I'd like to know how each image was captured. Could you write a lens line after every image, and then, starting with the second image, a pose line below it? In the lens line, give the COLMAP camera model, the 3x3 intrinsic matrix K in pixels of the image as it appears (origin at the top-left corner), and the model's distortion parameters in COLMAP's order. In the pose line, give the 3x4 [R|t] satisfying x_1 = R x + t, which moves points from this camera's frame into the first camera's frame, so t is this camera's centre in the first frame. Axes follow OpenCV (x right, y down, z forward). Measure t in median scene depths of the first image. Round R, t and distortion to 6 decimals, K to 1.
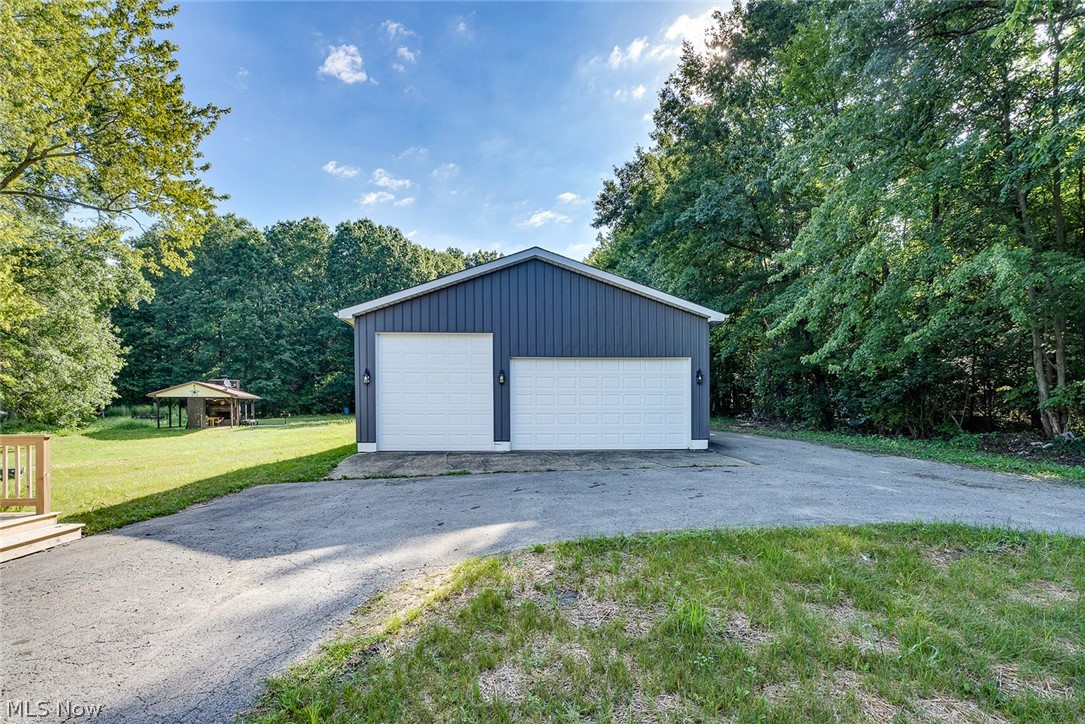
lens RADIAL K [[530.1, 0, 528.2], [0, 530.1, 417.9], [0, 0, 1]] dist [0.001253, -0.000117]
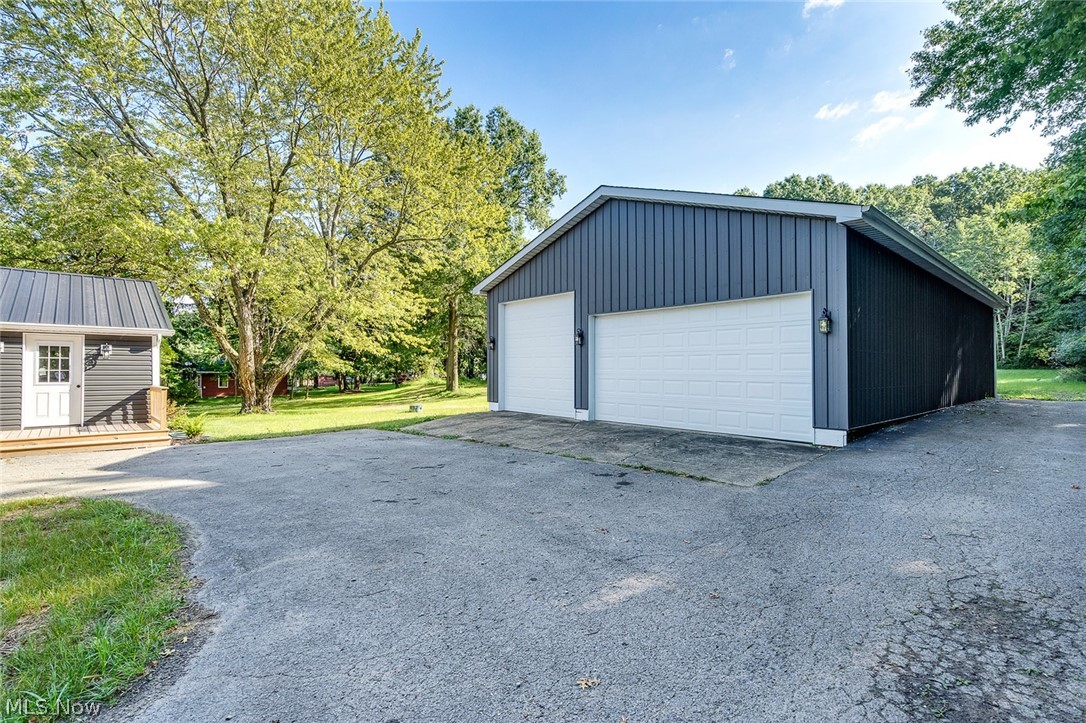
lens RADIAL K [[491.0, 0, 543.0], [0, 491.0, 361.5], [0, 0, 1]] dist [-0.001612, -0.000233]
pose [[0.626302, -0.011473, -0.779496, 0.558963], [-0.012860, 0.999604, -0.025045, -0.016141], [0.779474, 0.025710, 0.625907, 0.426294]]
